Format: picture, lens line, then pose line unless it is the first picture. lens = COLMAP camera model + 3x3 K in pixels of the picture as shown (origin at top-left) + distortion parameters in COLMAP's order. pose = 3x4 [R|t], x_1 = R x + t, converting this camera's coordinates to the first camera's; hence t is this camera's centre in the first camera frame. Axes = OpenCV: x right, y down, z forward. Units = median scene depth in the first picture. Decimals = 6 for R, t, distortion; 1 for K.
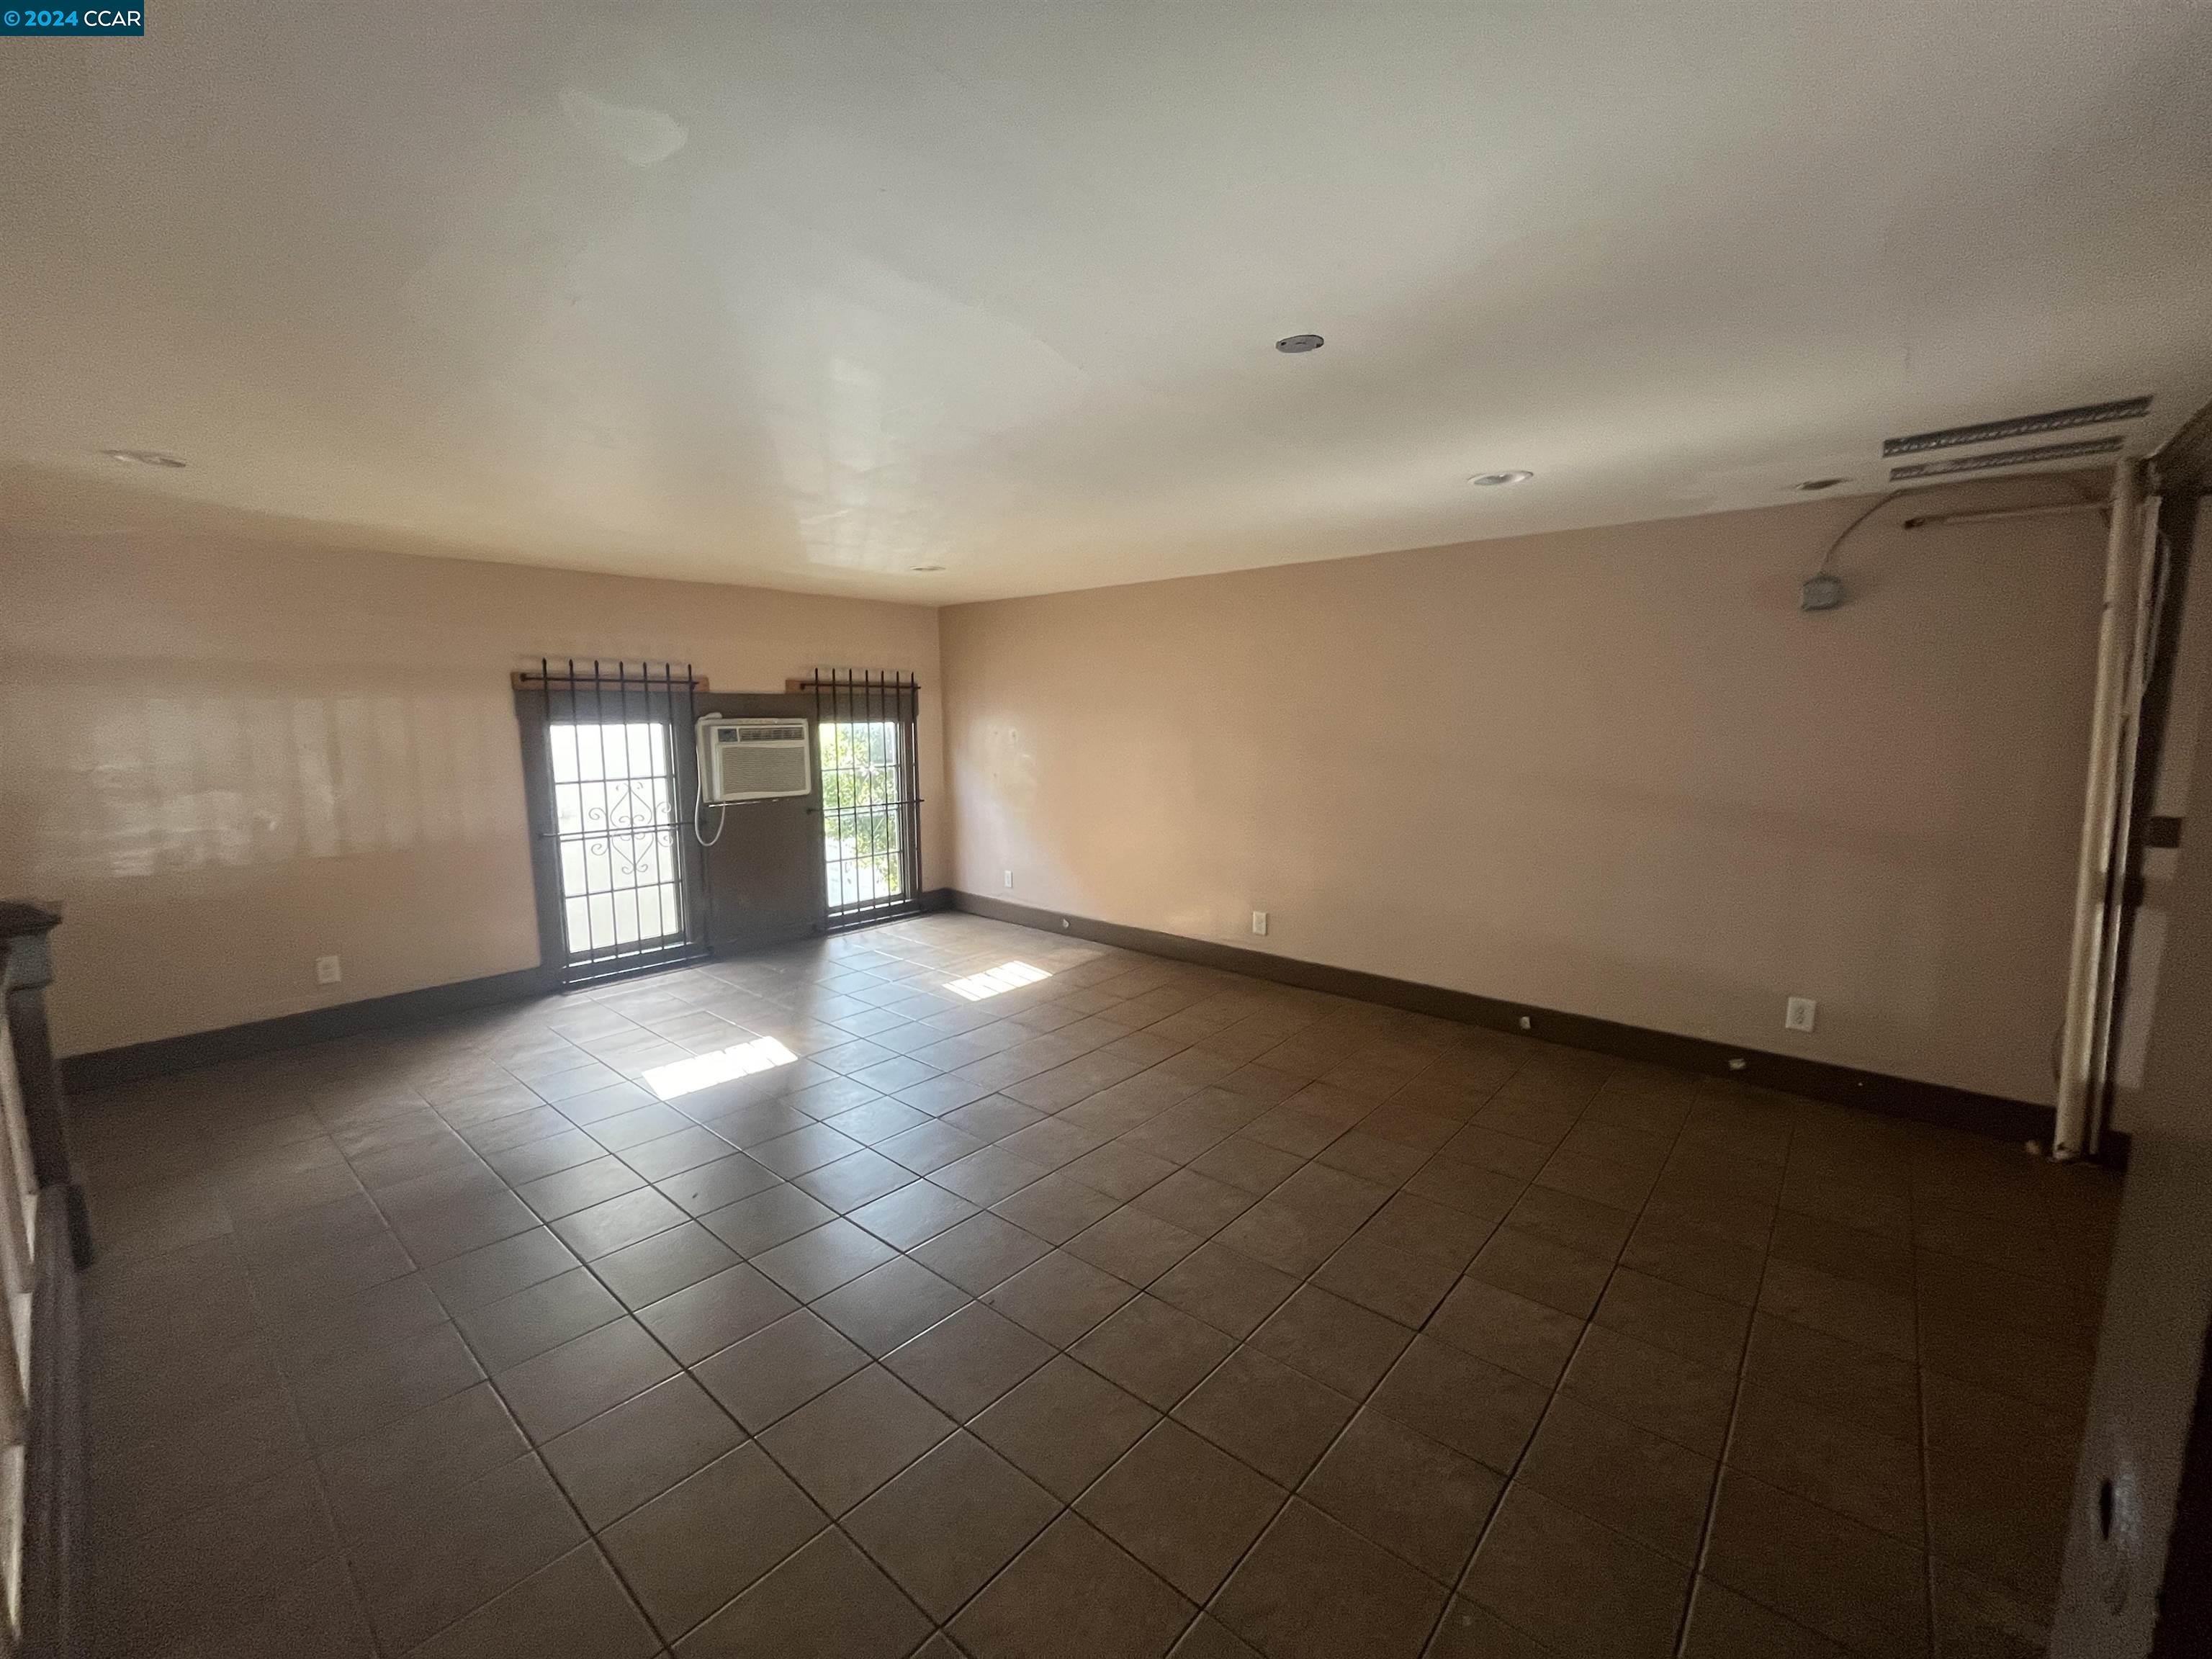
lens RADIAL K [[901.3, 0, 1097.3], [0, 901.3, 825.5], [0, 0, 1]] dist [-0.004515, 0.000180]
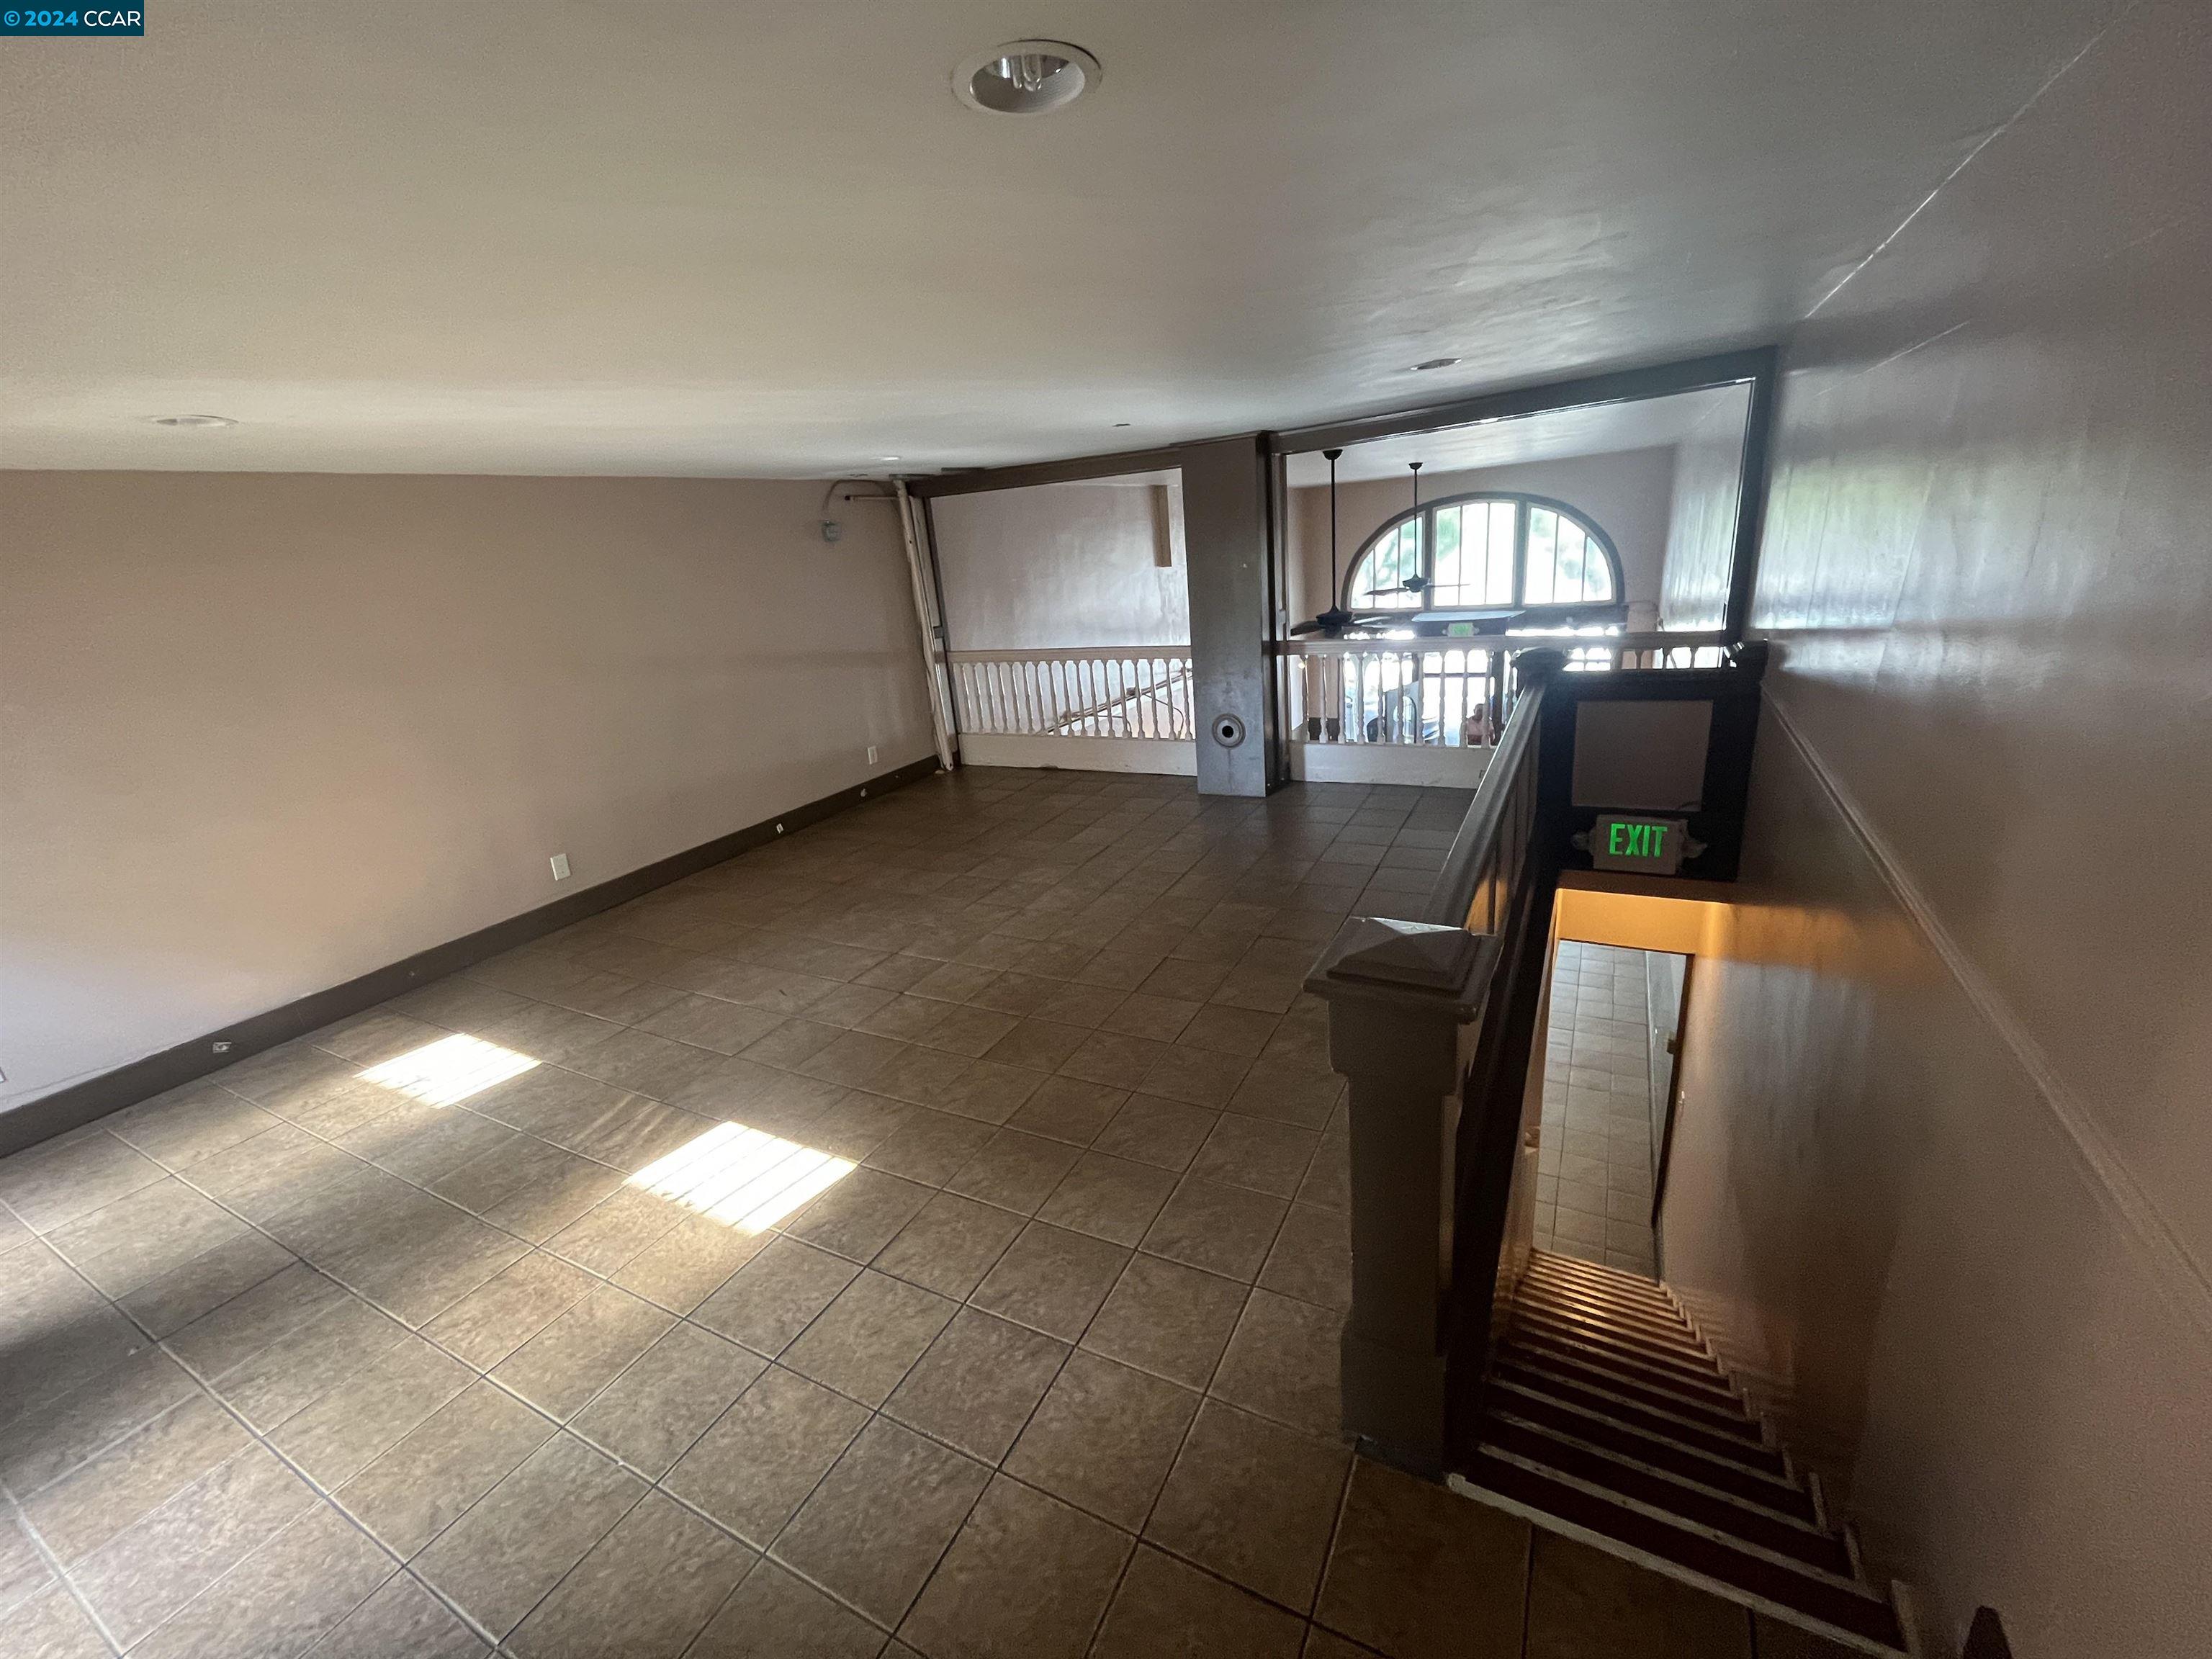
lens RADIAL K [[901.3, 0, 1103.2], [0, 901.3, 836.7], [0, 0, 1]] dist [-0.004515, 0.000180]
pose [[-0.224374, -0.281029, 0.933102, -0.990346], [0.208829, 0.921406, 0.327722, -0.133845], [-0.951865, 0.268391, -0.148053, 0.717711]]
